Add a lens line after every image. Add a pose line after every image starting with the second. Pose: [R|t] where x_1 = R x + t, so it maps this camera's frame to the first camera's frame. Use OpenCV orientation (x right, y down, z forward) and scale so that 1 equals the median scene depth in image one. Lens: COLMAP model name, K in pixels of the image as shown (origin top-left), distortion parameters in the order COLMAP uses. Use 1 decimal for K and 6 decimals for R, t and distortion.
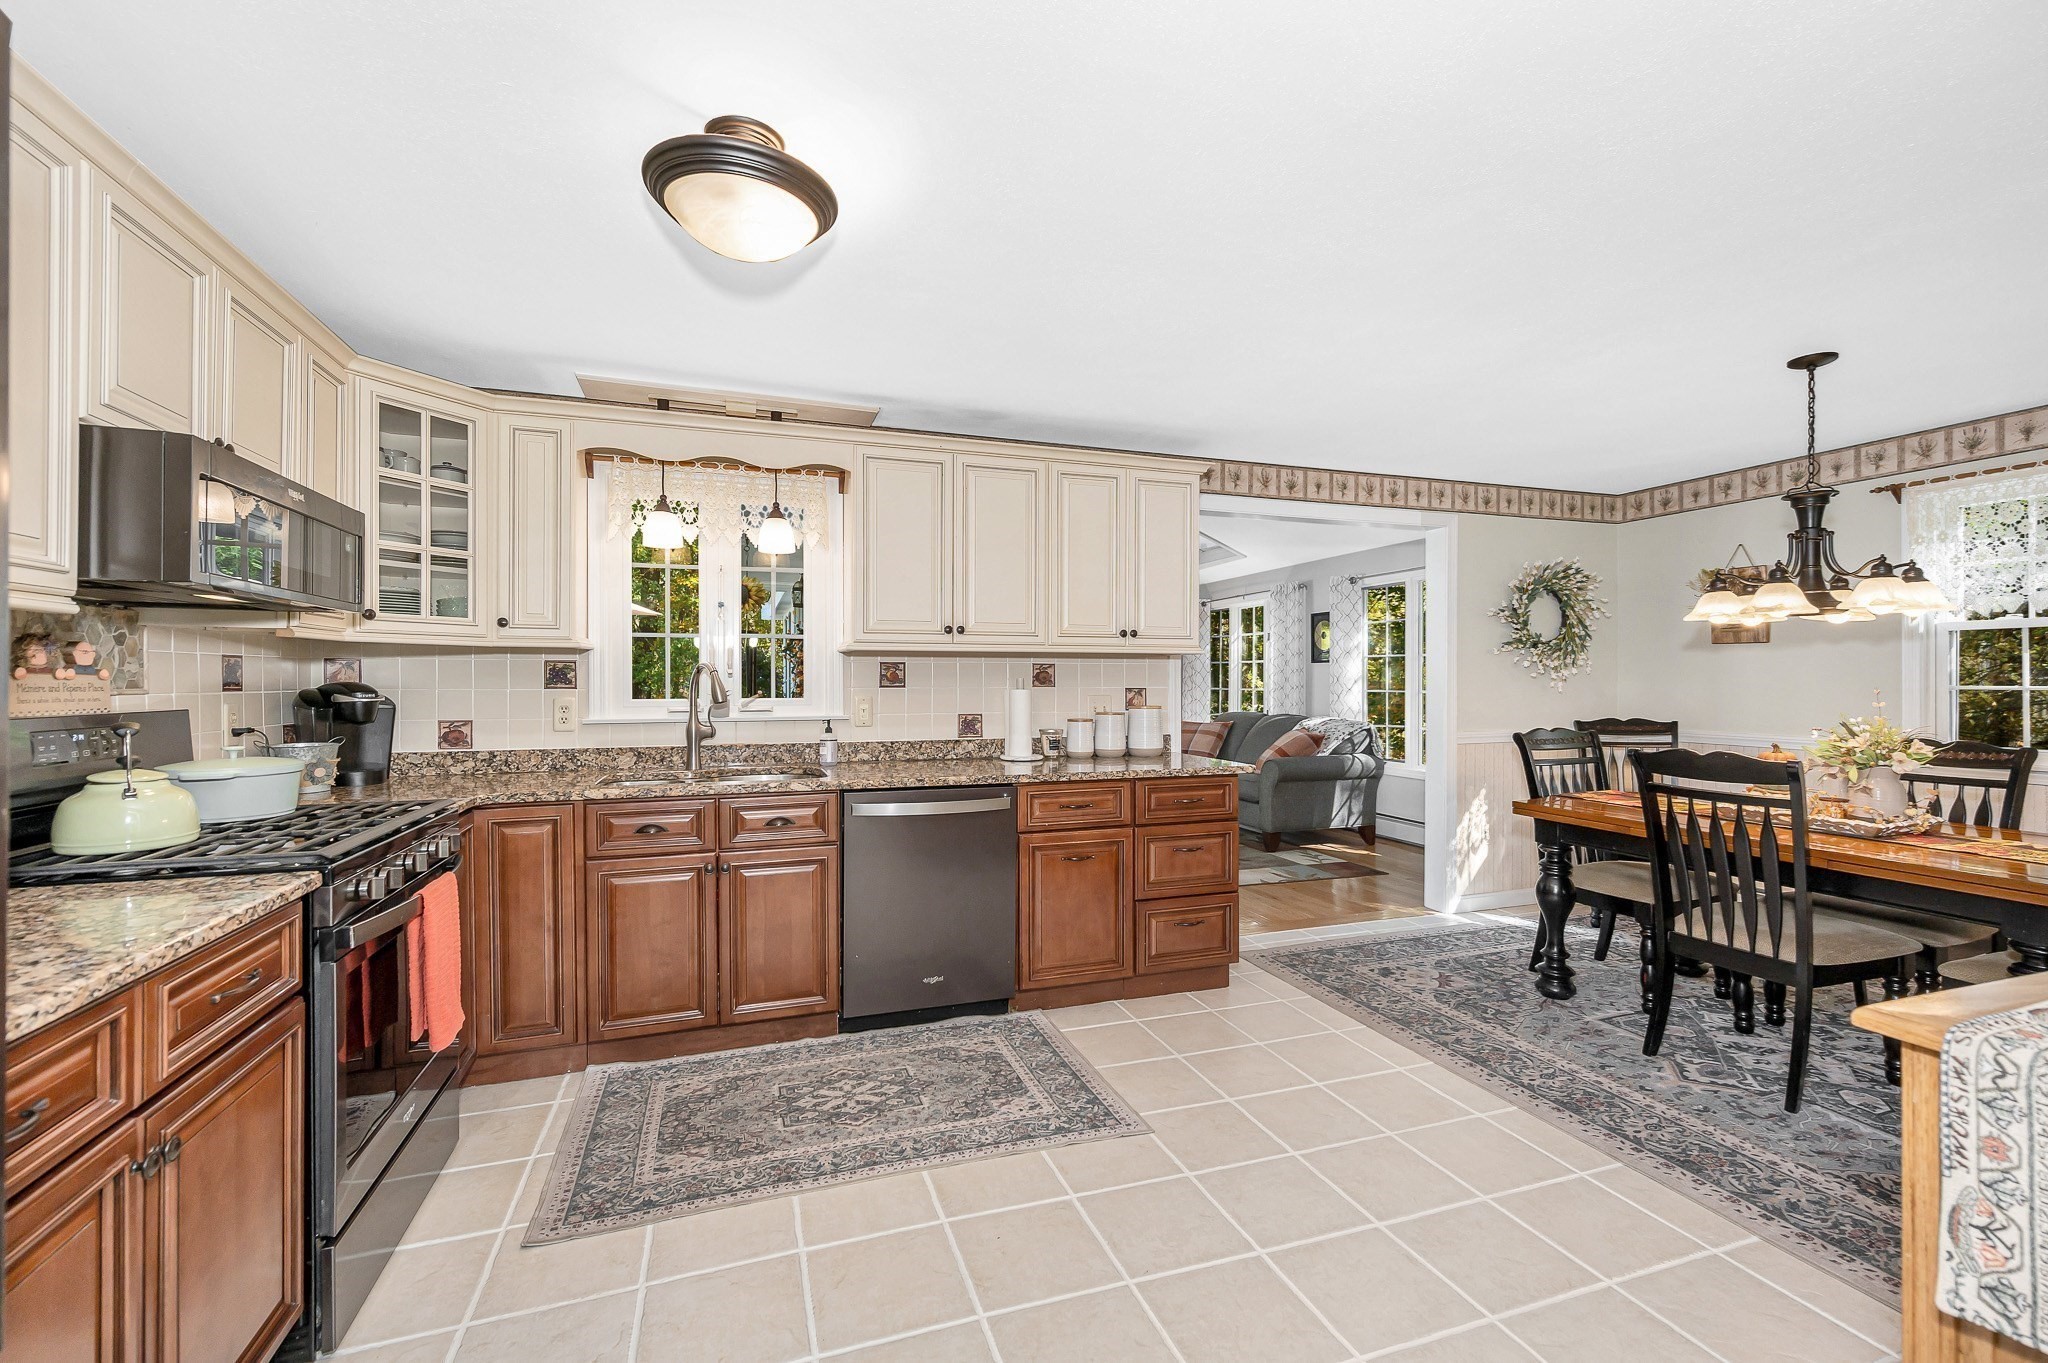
lens RADIAL K [[842.2, 0, 1014.5], [0, 842.2, 675.6], [0, 0, 1]] dist [-0.001129, 0.000198]
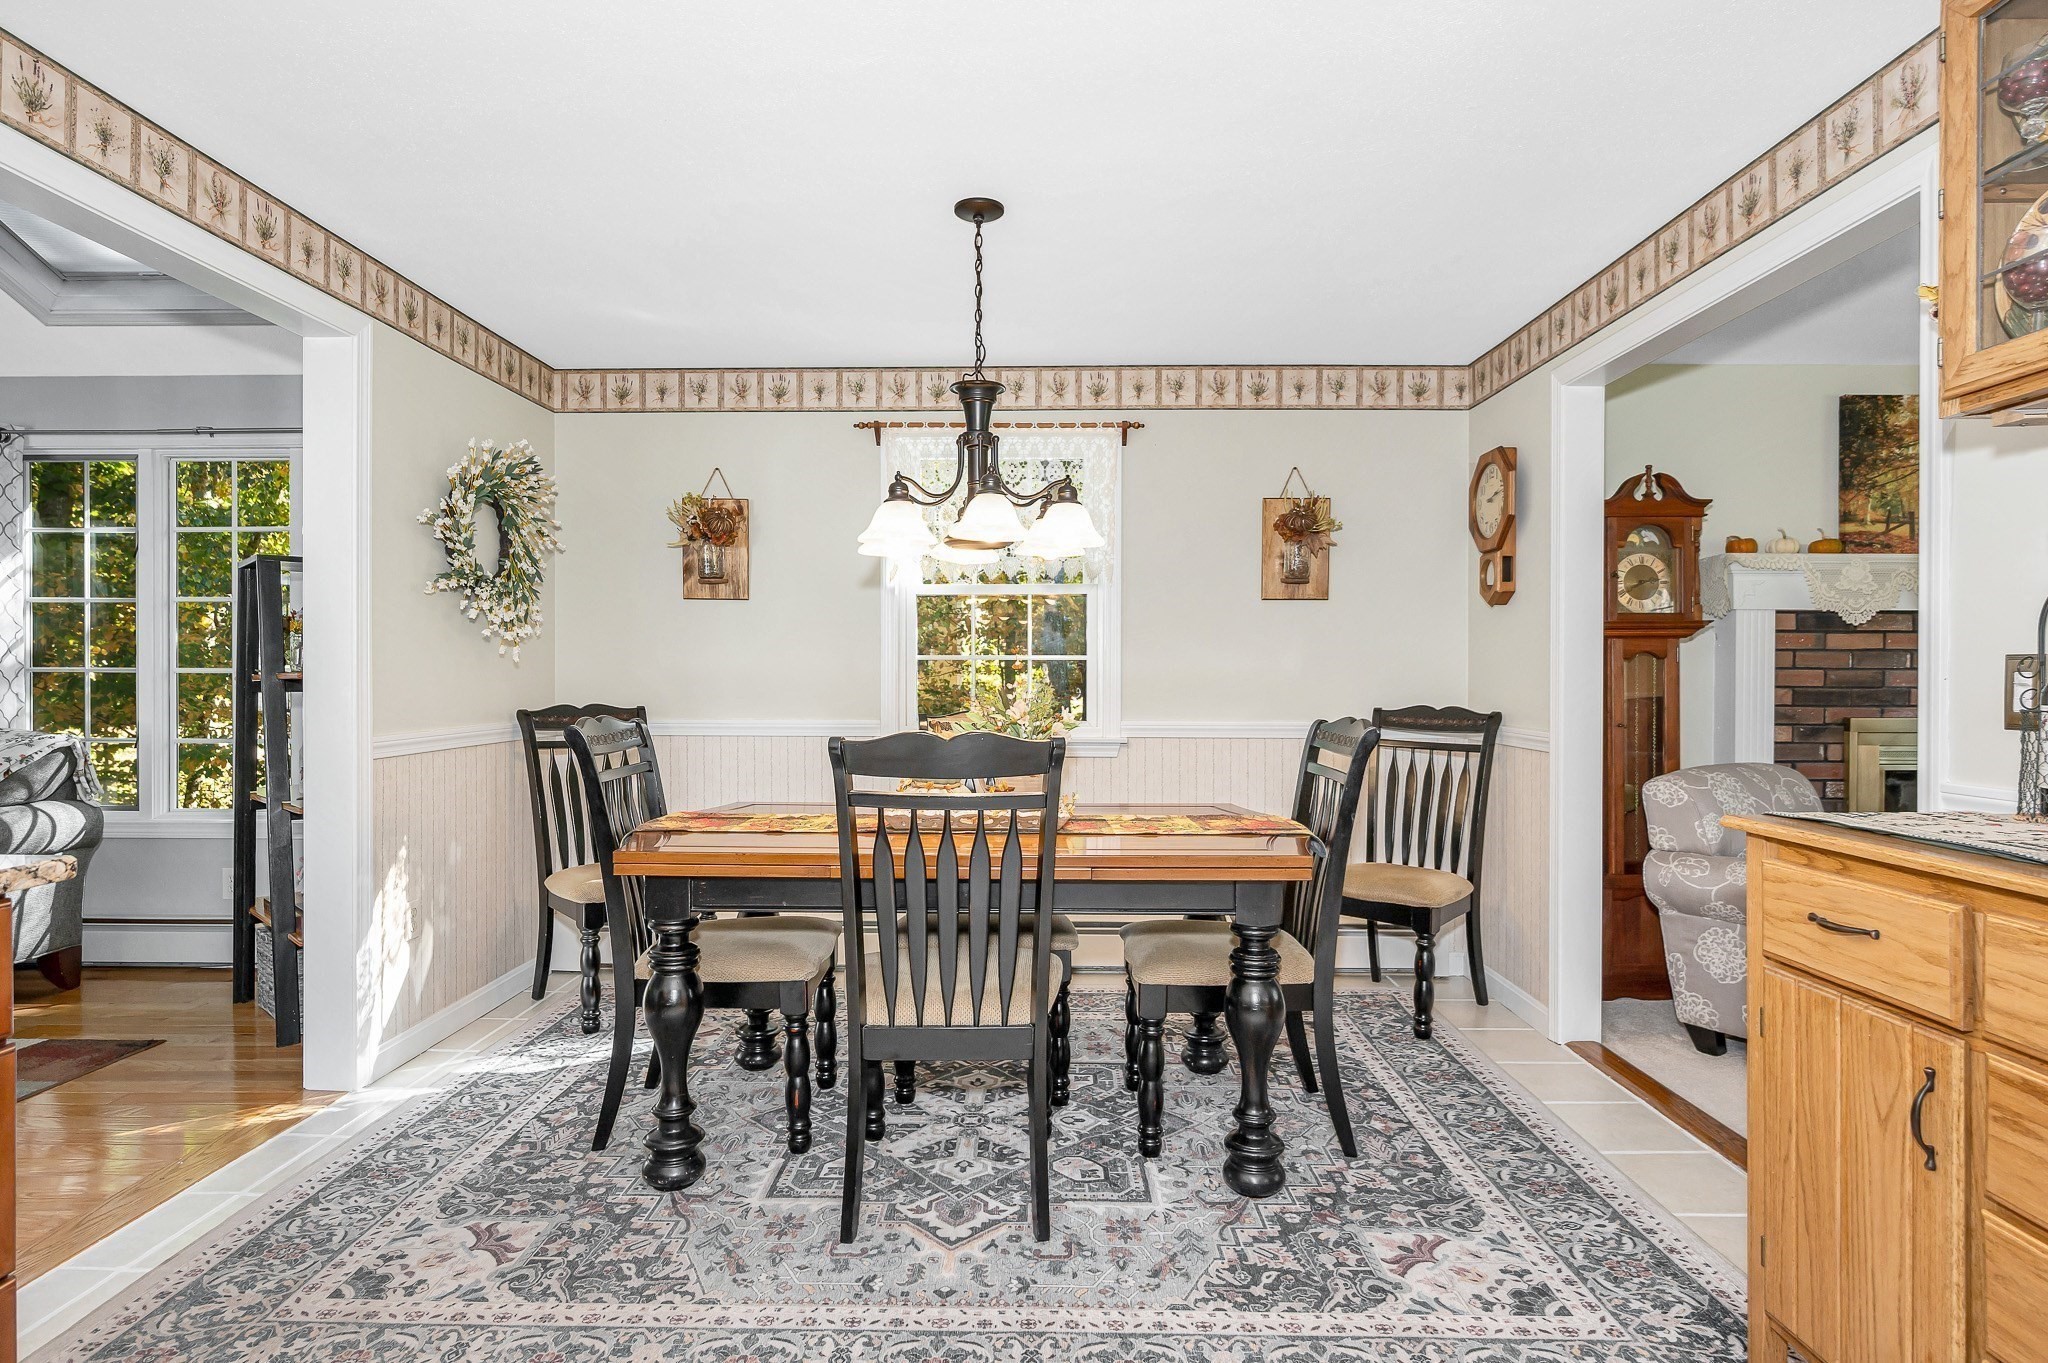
lens RADIAL K [[1129.1, 0, 1017.7], [0, 1129.1, 682.5], [0, 0, 1]] dist [-0.002259, -0.001033]
pose [[0.338784, -0.003794, 0.940856, 0.004775], [-0.007408, 0.999950, 0.006700, 0.038392], [-0.940835, -0.009240, 0.338739, 0.569087]]
